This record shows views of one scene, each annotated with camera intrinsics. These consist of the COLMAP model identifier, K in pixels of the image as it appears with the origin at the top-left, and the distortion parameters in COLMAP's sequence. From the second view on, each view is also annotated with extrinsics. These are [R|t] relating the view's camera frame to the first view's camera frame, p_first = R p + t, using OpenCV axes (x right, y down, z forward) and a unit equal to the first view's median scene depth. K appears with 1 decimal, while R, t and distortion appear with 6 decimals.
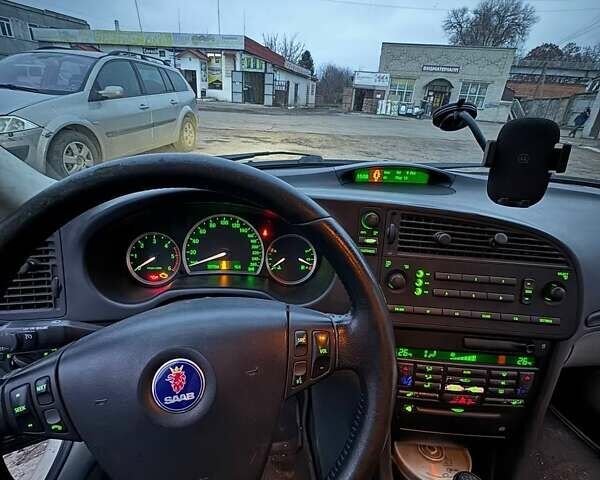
lens RADIAL K [[317.7, 0, 298.5], [0, 317.7, 238.9], [0, 0, 1]] dist [-0.005770, -0.000621]
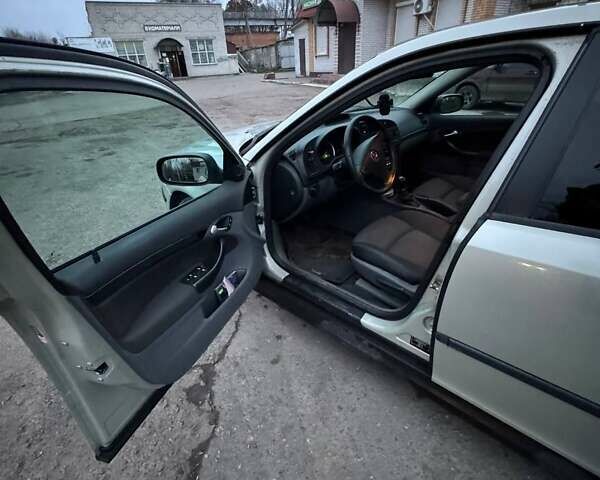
lens RADIAL K [[317.7, 0, 298.5], [0, 317.7, 238.9], [0, 0, 1]] dist [-0.005770, -0.000621]
pose [[0.732037, -0.420728, 0.535827, -2.478663], [0.363160, 0.906441, 0.215591, 0.047077], [-0.576400, 0.036770, 0.816340, -1.377111]]
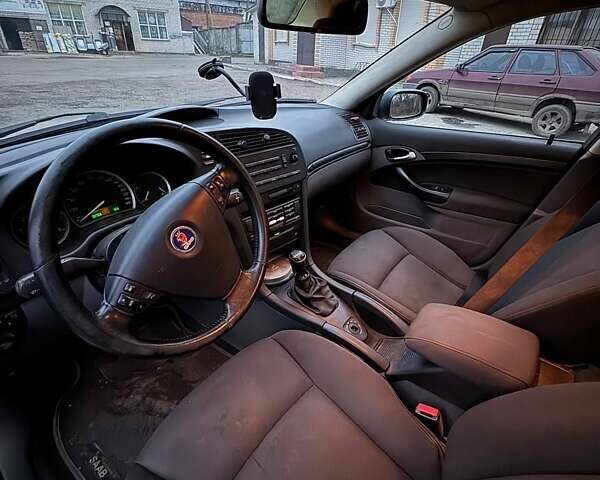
lens RADIAL K [[317.7, 0, 298.5], [0, 317.7, 238.9], [0, 0, 1]] dist [-0.005770, -0.000621]
pose [[0.673434, -0.413435, 0.612828, -0.536245], [0.304030, 0.910531, 0.280179, 0.062861], [-0.673835, -0.002364, 0.738878, -0.449896]]
